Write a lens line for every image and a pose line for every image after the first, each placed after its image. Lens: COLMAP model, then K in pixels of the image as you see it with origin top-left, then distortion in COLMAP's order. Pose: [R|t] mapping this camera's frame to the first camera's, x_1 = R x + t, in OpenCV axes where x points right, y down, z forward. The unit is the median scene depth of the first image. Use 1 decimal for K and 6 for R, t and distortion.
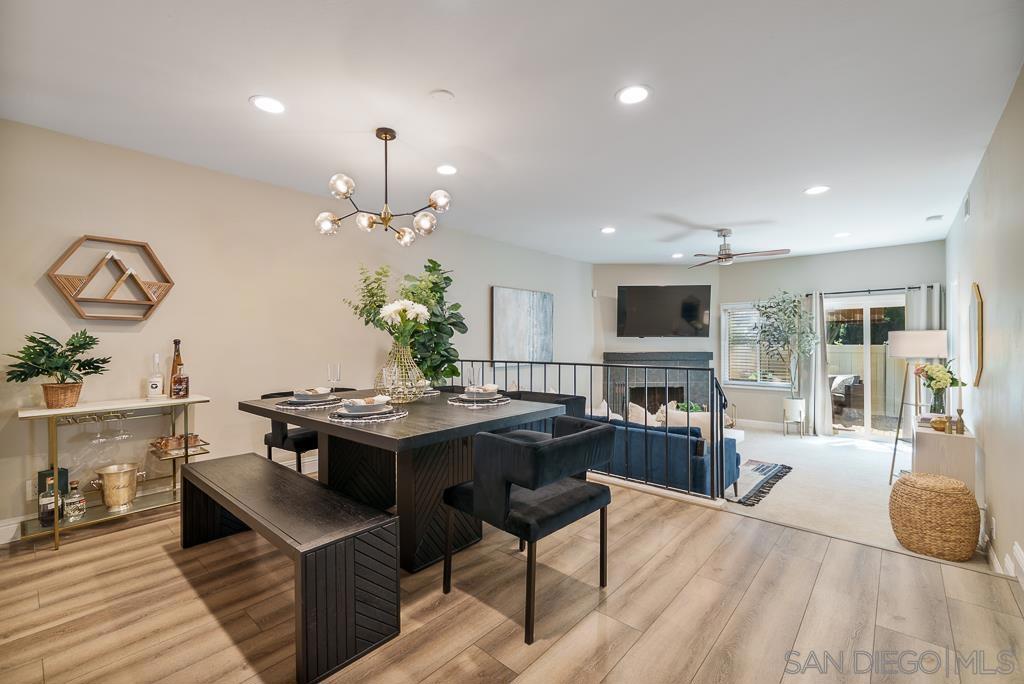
lens RADIAL K [[442.4, 0, 508.0], [0, 442.4, 343.8], [0, 0, 1]] dist [0.000631, -0.000015]
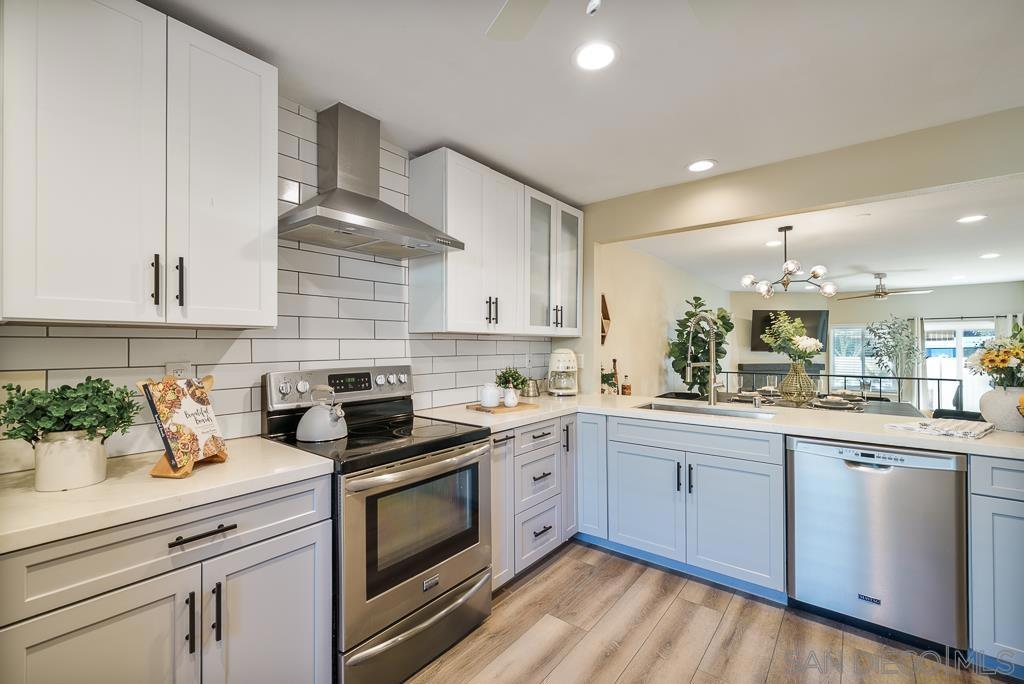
lens RADIAL K [[439.2, 0, 504.9], [0, 439.2, 344.4], [0, 0, 1]] dist [-0.001094, -0.000027]
pose [[0.998729, 0.005786, 0.050078, -0.705008], [-0.005127, 0.999898, -0.013294, -0.022138], [-0.050150, 0.013020, 0.998657, -0.256433]]
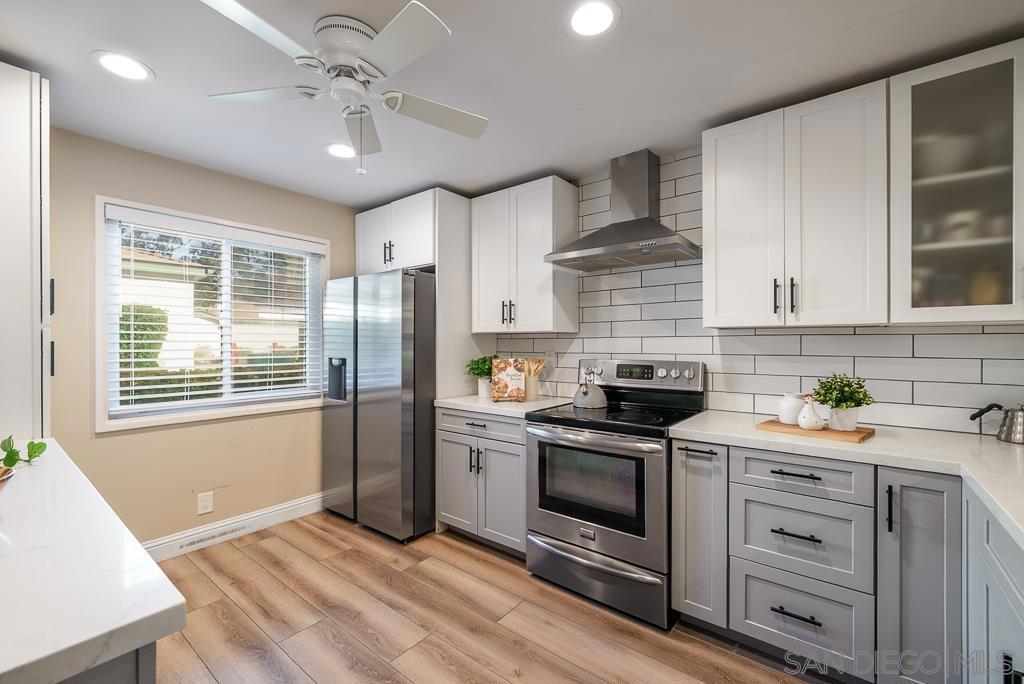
lens RADIAL K [[425.4, 0, 499.5], [0, 425.4, 342.8], [0, 0, 1]] dist [-0.000864, 0.000133]
pose [[0.049604, 0.008314, -0.998734, -0.335083], [-0.010063, 0.999919, 0.007824, -0.027456], [0.998718, 0.009662, 0.049684, -0.014345]]
